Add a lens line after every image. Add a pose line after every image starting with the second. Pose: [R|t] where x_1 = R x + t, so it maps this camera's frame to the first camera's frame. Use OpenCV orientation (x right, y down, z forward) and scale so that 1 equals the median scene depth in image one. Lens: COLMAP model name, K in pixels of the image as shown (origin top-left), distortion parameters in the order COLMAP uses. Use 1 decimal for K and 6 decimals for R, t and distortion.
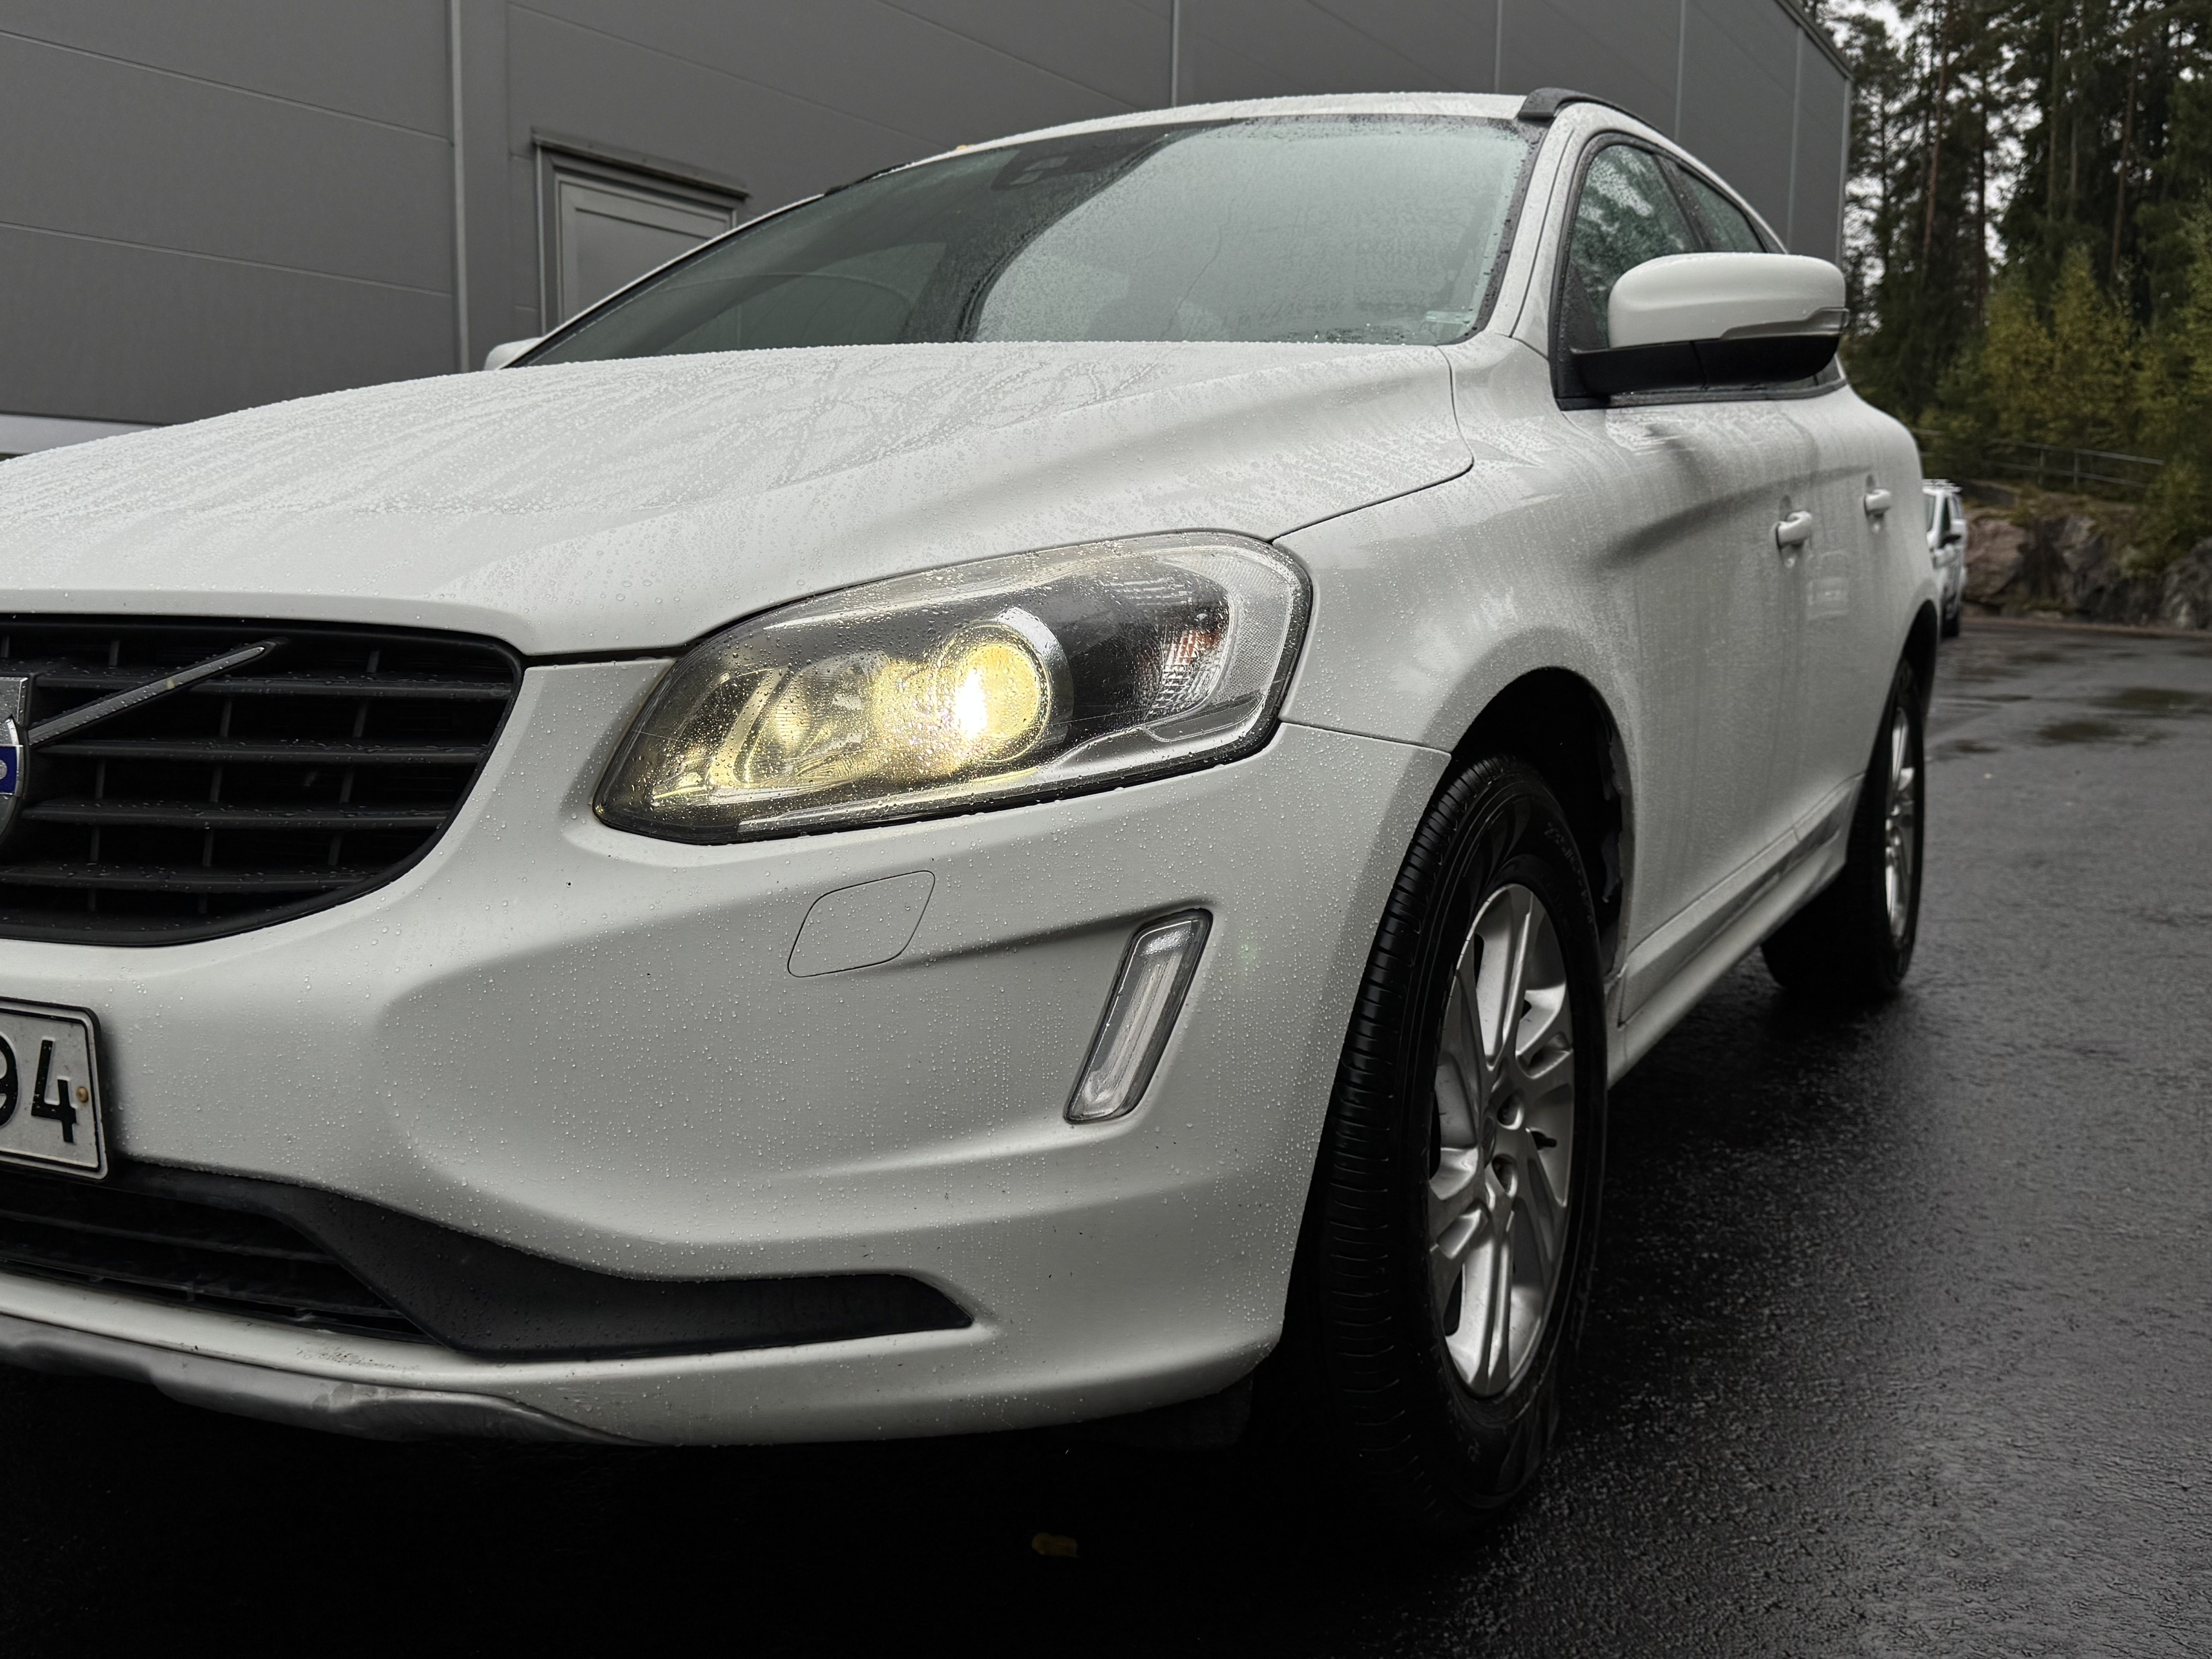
lens RADIAL K [[2238.2, 0, 1106.0], [0, 2238.2, 829.5], [0, 0, 1]] dist [0.008646, -0.015590]
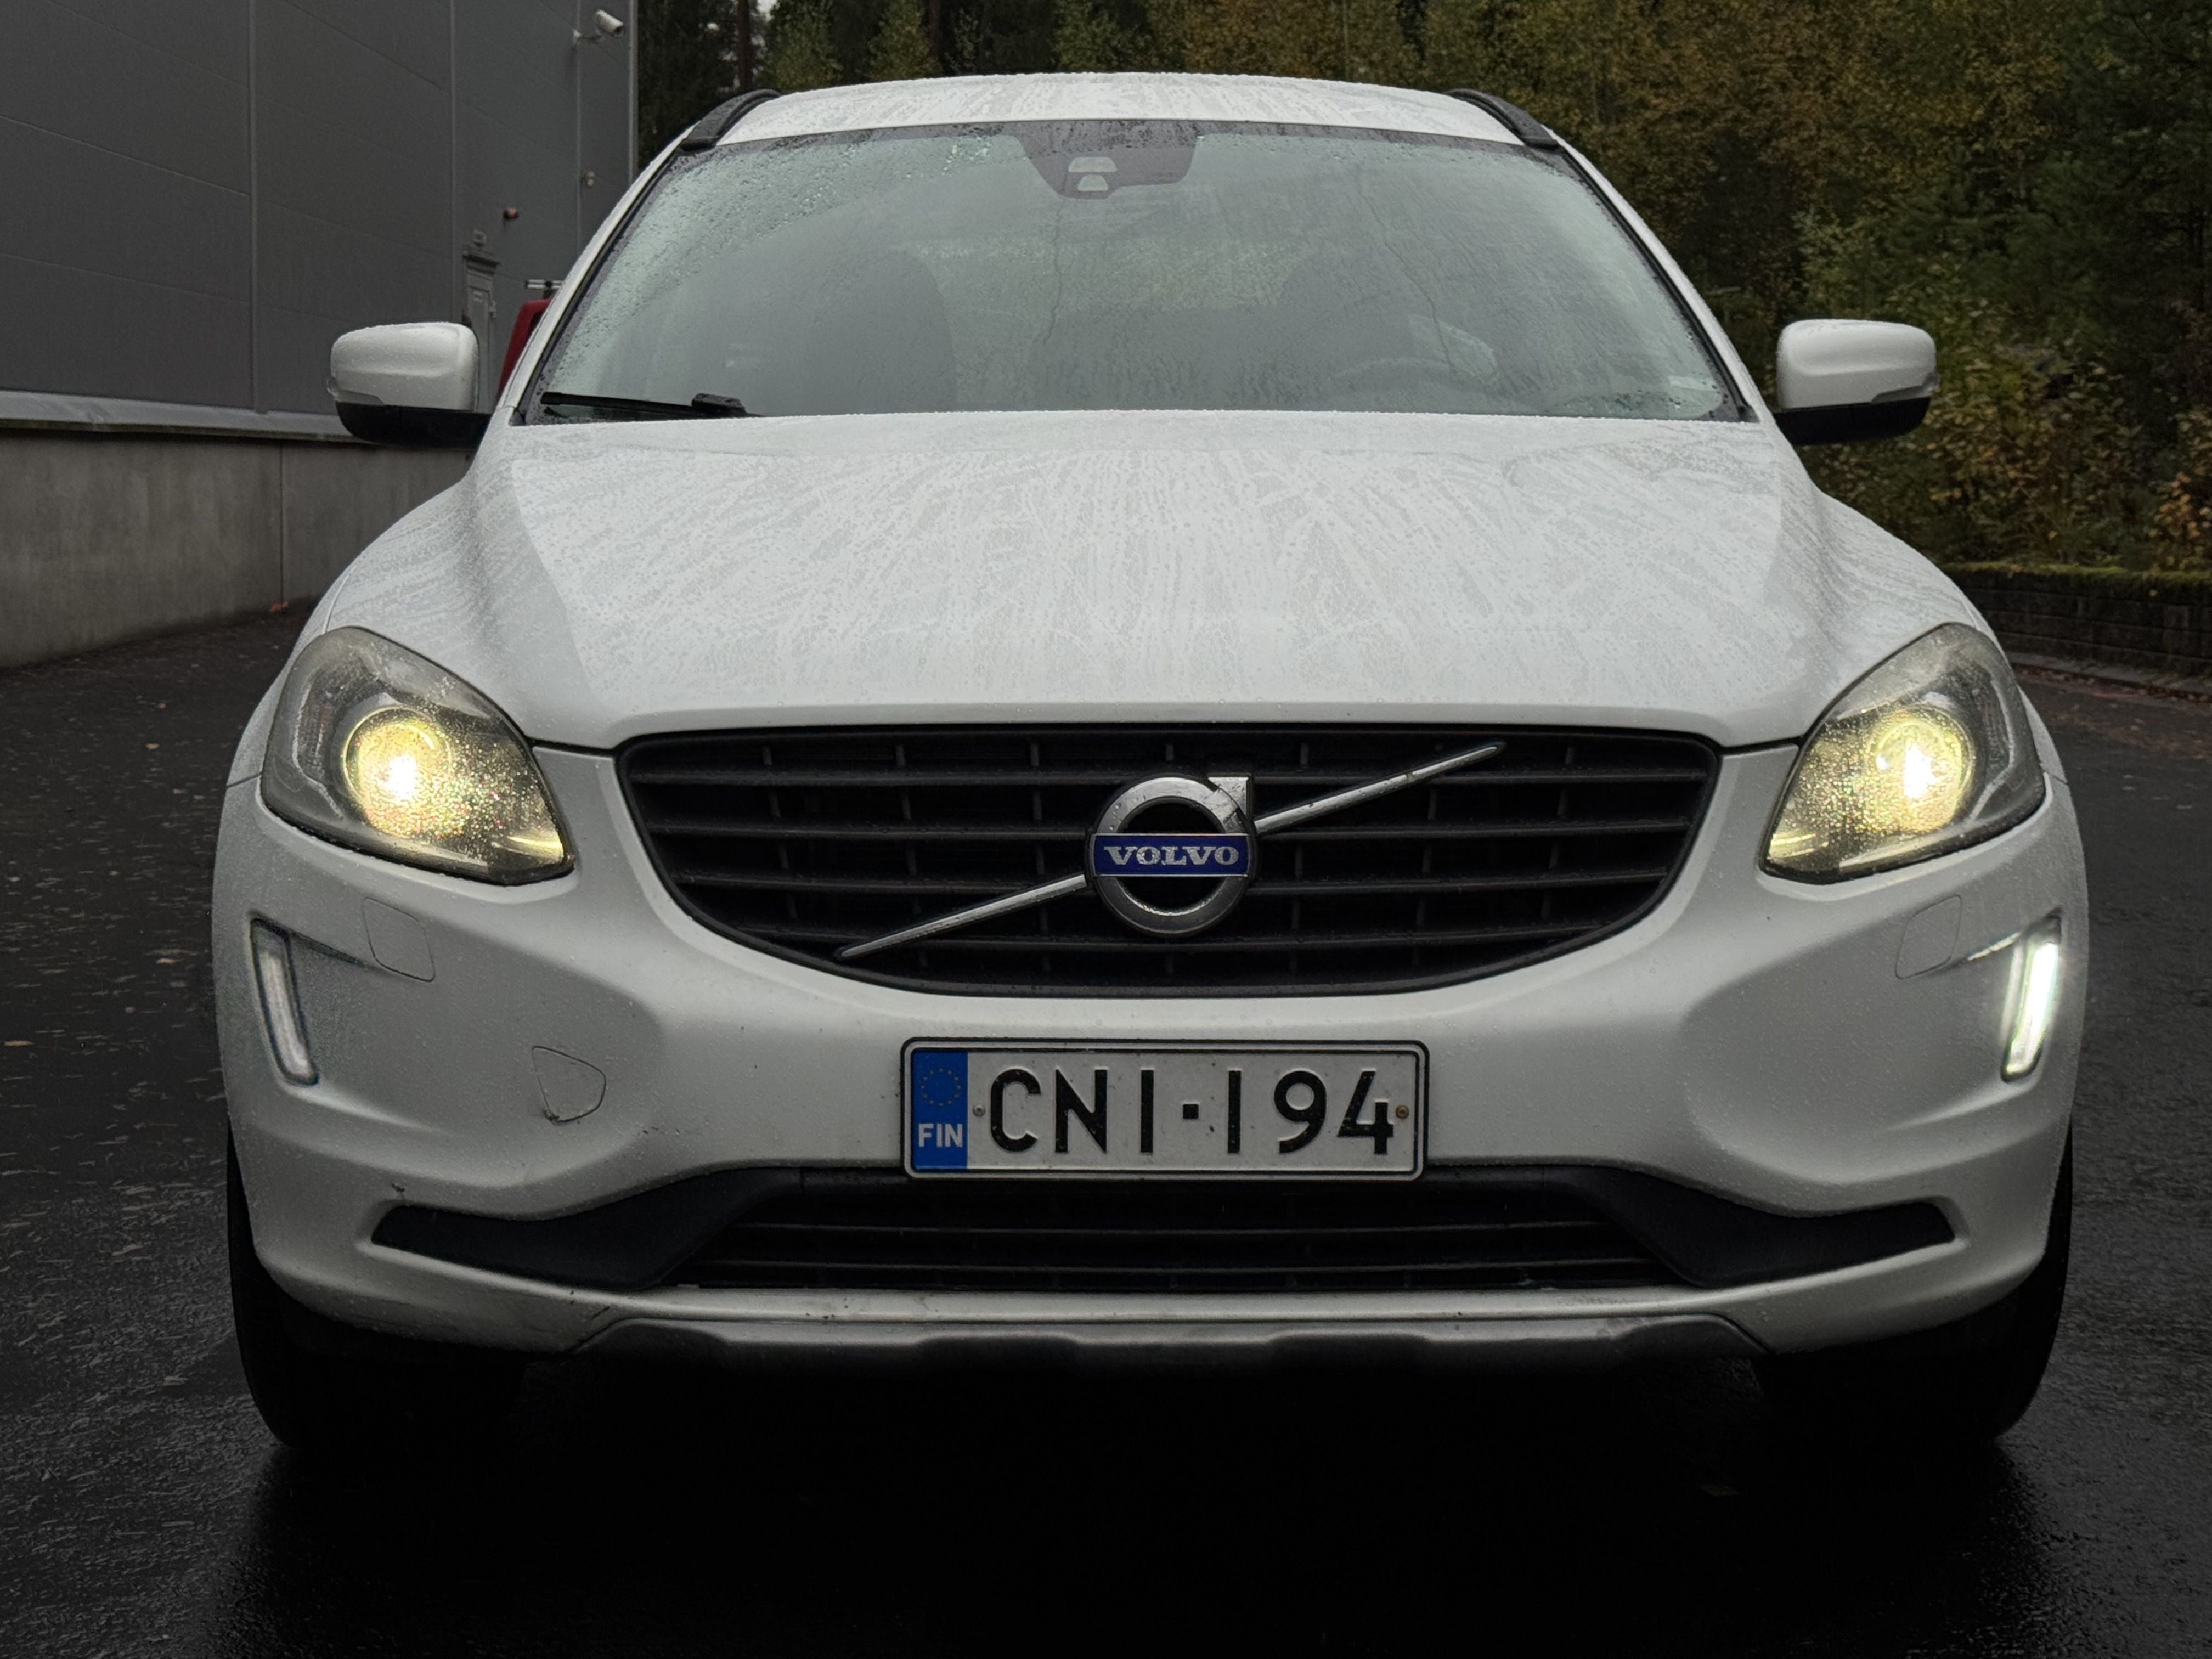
lens RADIAL K [[3656.8, 0, 1106.0], [0, 3656.8, 829.5], [0, 0, 1]] dist [-0.024090, 0.043073]
pose [[0.902836, -0.044120, 0.427716, -1.451853], [0.054222, 0.998463, -0.011459, -0.023460], [-0.426553, 0.033537, 0.903840, -0.759184]]
